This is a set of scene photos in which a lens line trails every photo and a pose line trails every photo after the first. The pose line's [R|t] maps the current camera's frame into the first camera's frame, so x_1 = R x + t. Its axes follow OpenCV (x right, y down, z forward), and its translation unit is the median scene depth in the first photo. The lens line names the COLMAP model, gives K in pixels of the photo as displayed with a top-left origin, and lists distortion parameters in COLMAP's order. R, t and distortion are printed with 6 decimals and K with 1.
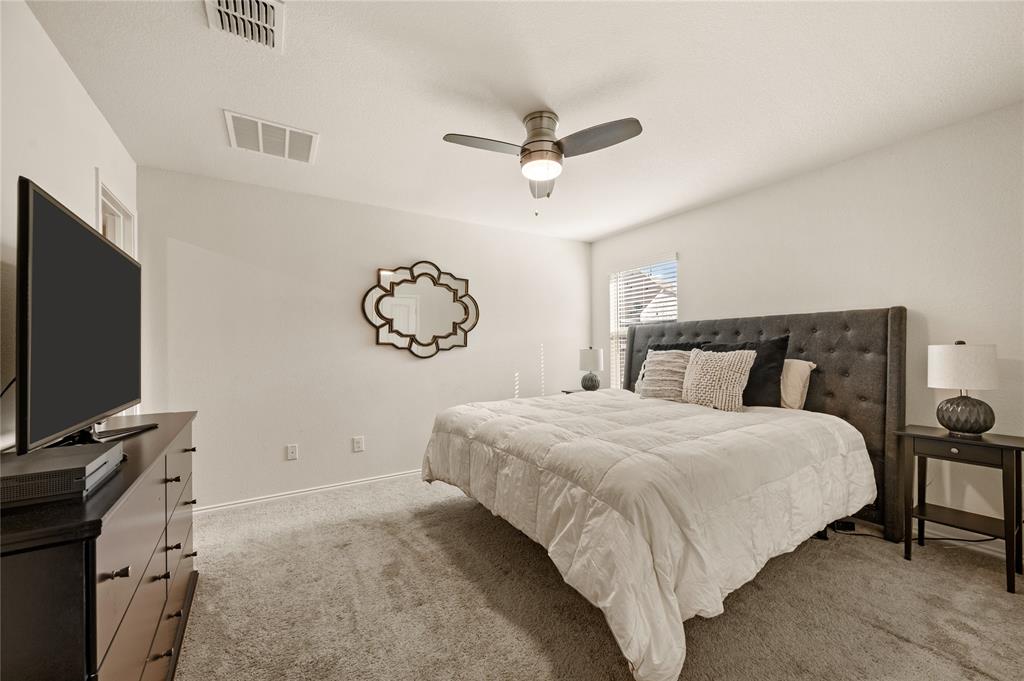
lens RADIAL K [[406.8, 0, 515.8], [0, 406.8, 347.6], [0, 0, 1]] dist [-0.001200, -0.001556]
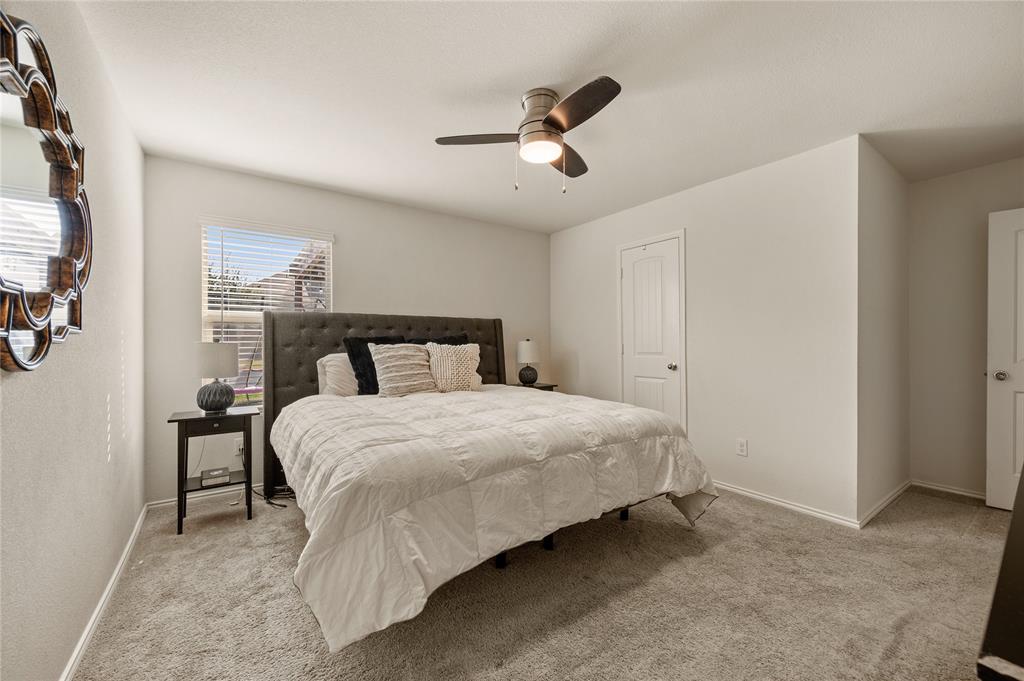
lens RADIAL K [[406.8, 0, 514.9], [0, 406.8, 342.4], [0, 0, 1]] dist [-0.001200, -0.001556]
pose [[-0.068458, 0.006555, 0.997632, -0.800244], [-0.004245, 0.999967, -0.006862, 0.012014], [-0.997645, -0.004705, -0.068428, 1.030118]]
